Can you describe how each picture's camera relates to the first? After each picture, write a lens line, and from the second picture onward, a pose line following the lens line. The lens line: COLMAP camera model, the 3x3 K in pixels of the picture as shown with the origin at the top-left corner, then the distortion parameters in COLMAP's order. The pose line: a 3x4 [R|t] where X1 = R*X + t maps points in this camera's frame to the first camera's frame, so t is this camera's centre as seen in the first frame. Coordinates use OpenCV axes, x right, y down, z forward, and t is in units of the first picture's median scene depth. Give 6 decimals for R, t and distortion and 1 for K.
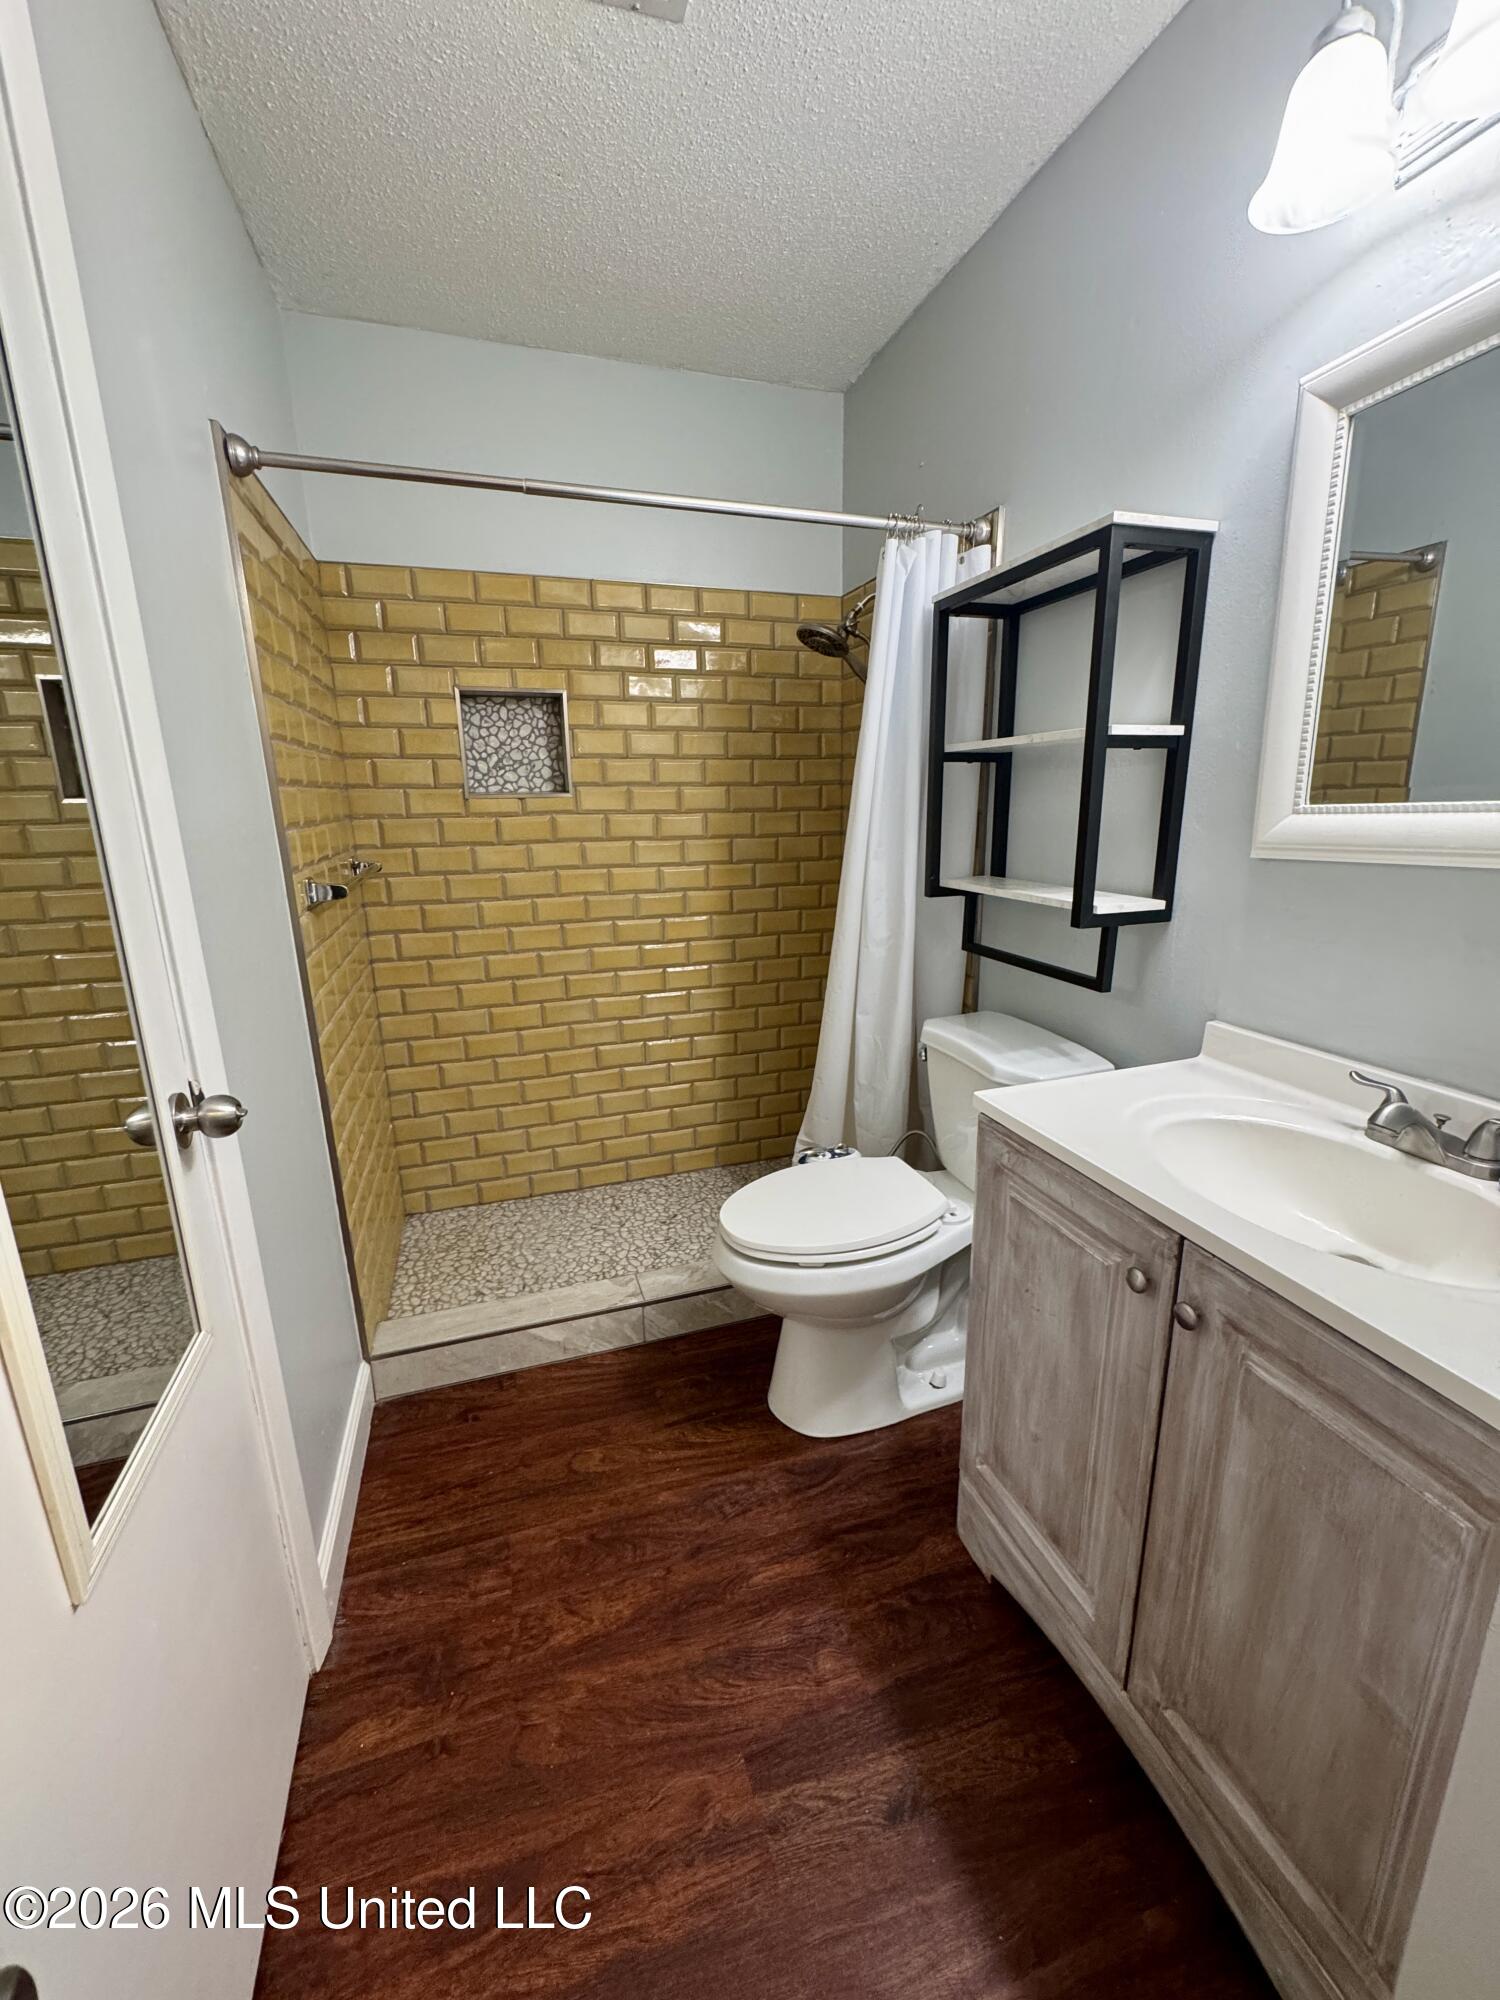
lens RADIAL K [[796.6, 0, 756.2], [0, 796.6, 1000.7], [0, 0, 1]] dist [-0.002312, 0.000299]
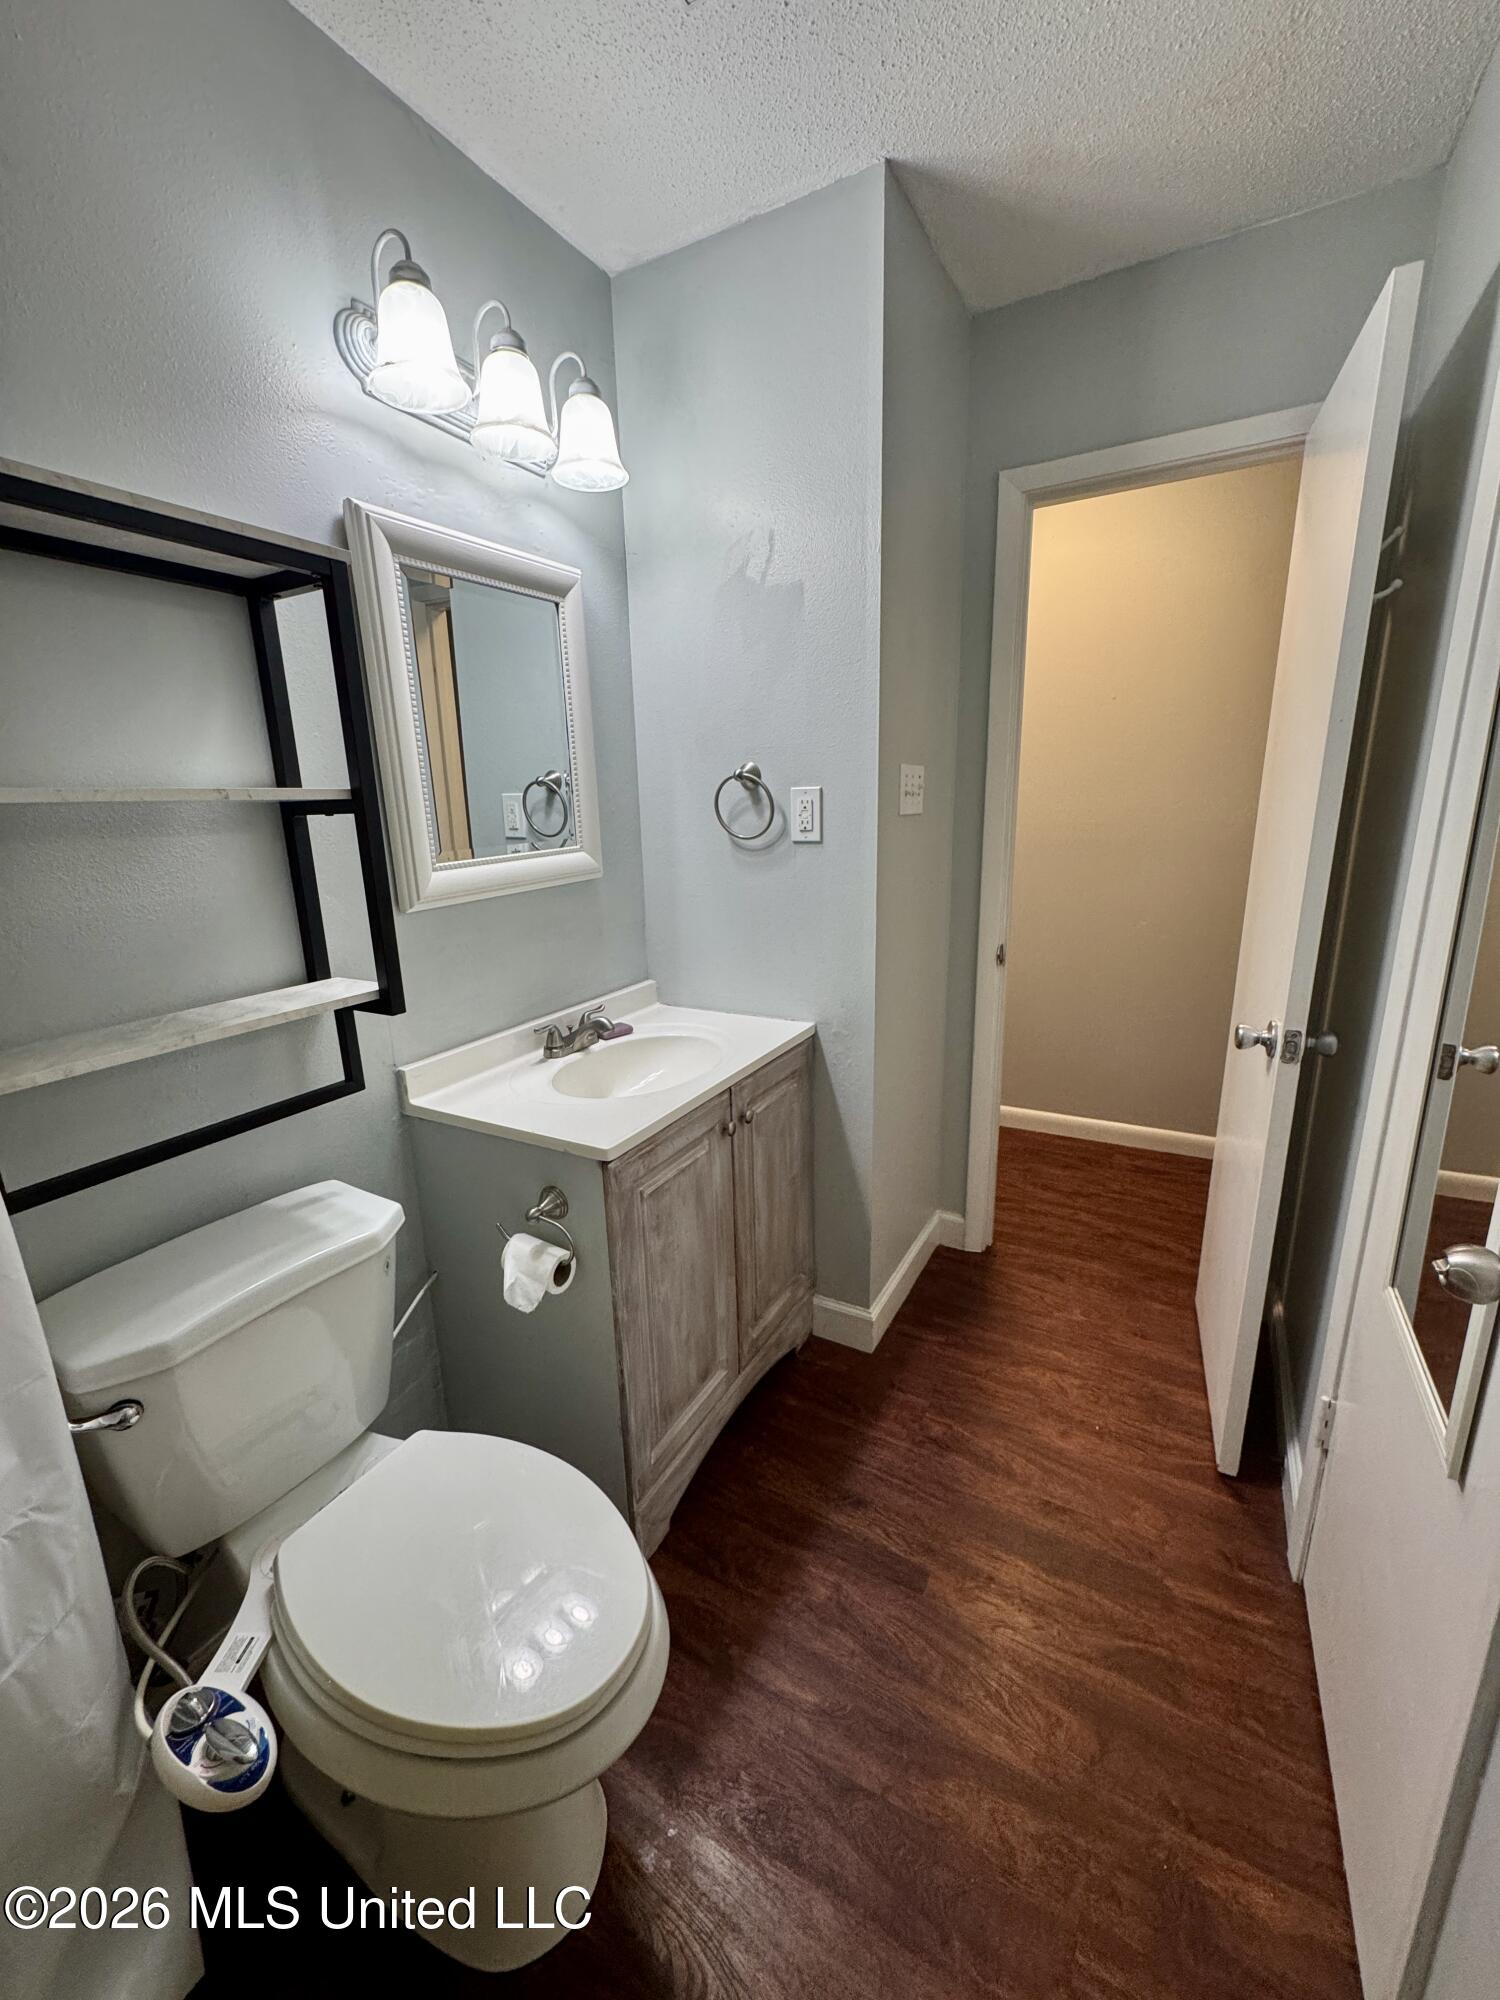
lens RADIAL K [[796.6, 0, 754.9], [0, 796.6, 994.3], [0, 0, 1]] dist [-0.002312, 0.000299]
pose [[-0.678593, -0.140628, 0.720926, -0.626552], [0.215030, 0.900466, 0.378053, -0.455996], [-0.702334, 0.411565, -0.580811, 1.561237]]
